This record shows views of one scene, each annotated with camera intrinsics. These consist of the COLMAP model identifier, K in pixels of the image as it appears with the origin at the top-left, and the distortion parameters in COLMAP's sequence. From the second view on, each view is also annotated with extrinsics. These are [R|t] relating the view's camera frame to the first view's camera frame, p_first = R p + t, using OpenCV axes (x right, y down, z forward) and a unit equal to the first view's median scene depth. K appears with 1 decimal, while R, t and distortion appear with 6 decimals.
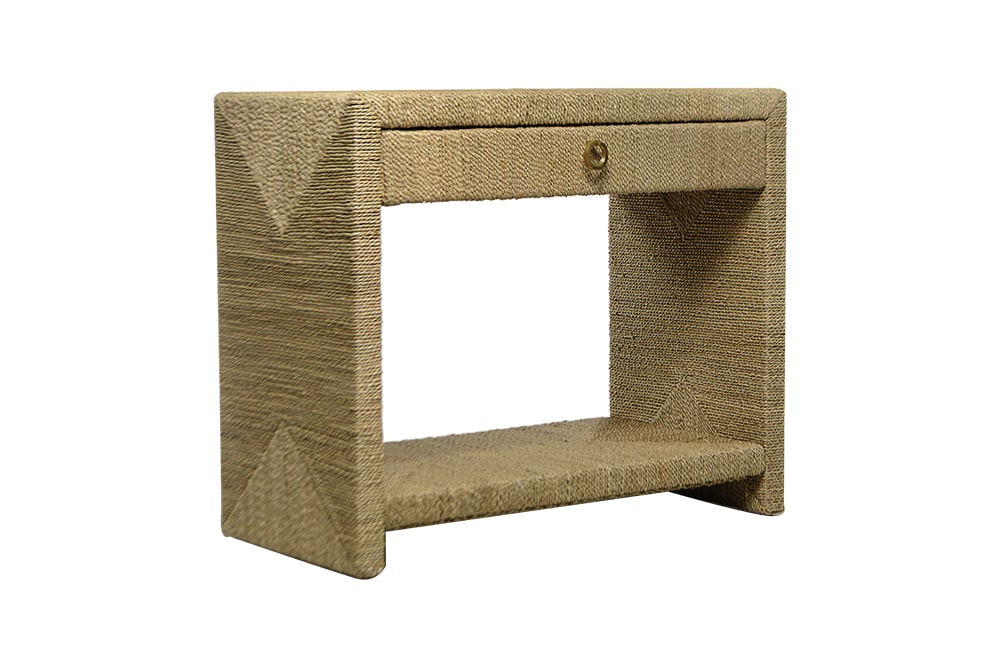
lens RADIAL K [[2165.2, 0, 500.3], [0, 2165.2, 337.5], [0, 0, 1]] dist [0.000411, 0.000000]
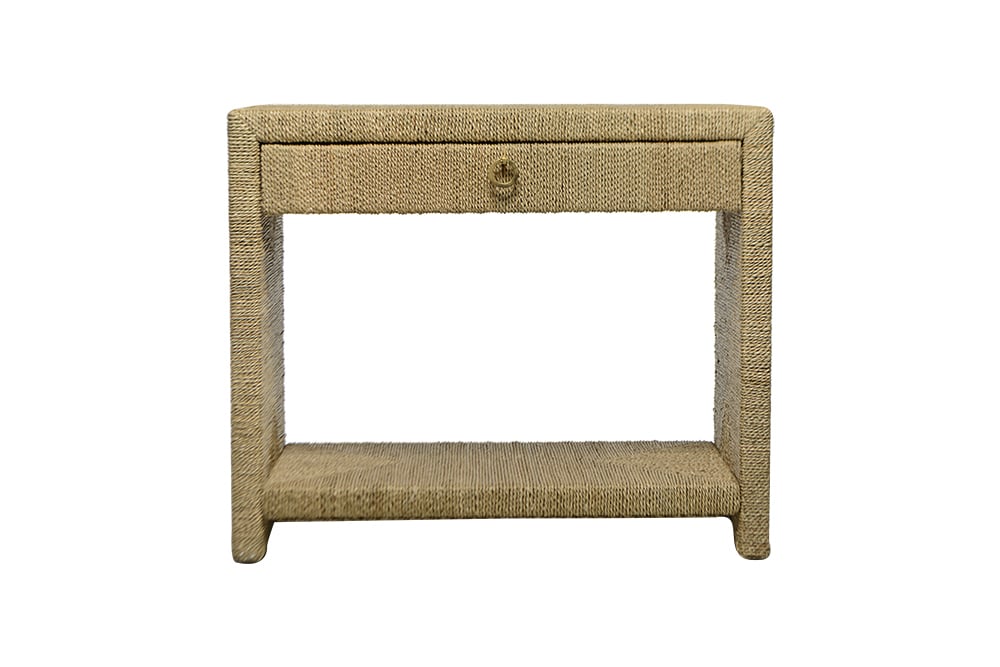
lens RADIAL K [[2165.2, 0, 497.0], [0, 2165.2, 329.5], [0, 0, 1]] dist [0.000411, 0.000000]
pose [[0.834309, 0.071688, -0.546616, 0.594773], [-0.067369, 0.997336, 0.027973, -0.040327], [0.547166, 0.013487, 0.836916, 0.165603]]
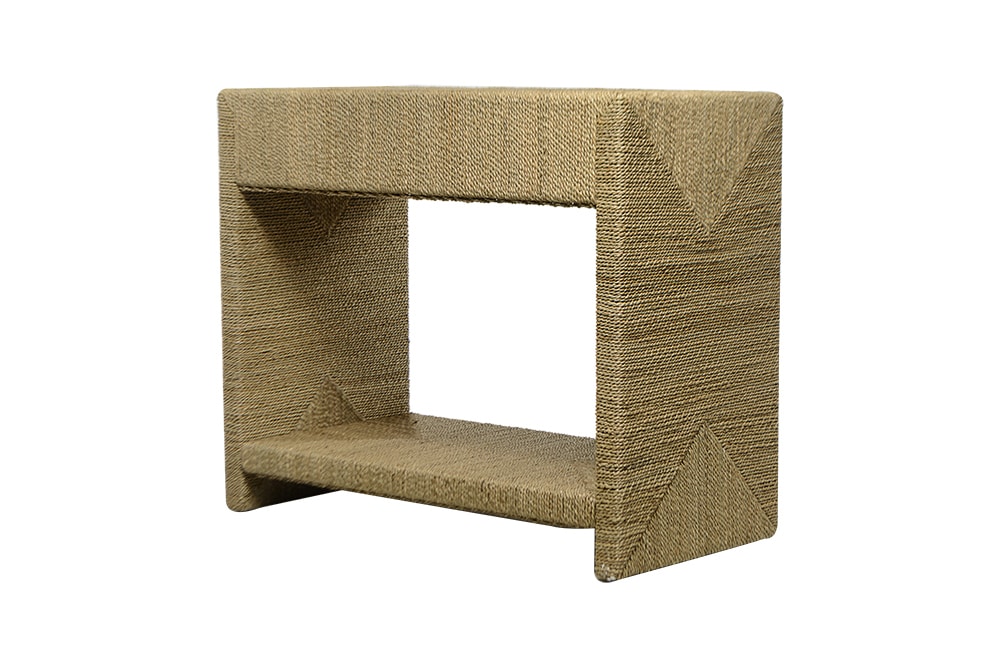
lens RADIAL K [[2165.2, 0, 500.0], [0, 2165.2, 332.0], [0, 0, 1]] dist [0.000411, 0.000000]
pose [[-0.258825, -0.097544, 0.960986, -1.270724], [0.105424, 0.986092, 0.128486, -0.172992], [-0.960154, 0.134566, -0.244942, 1.645104]]
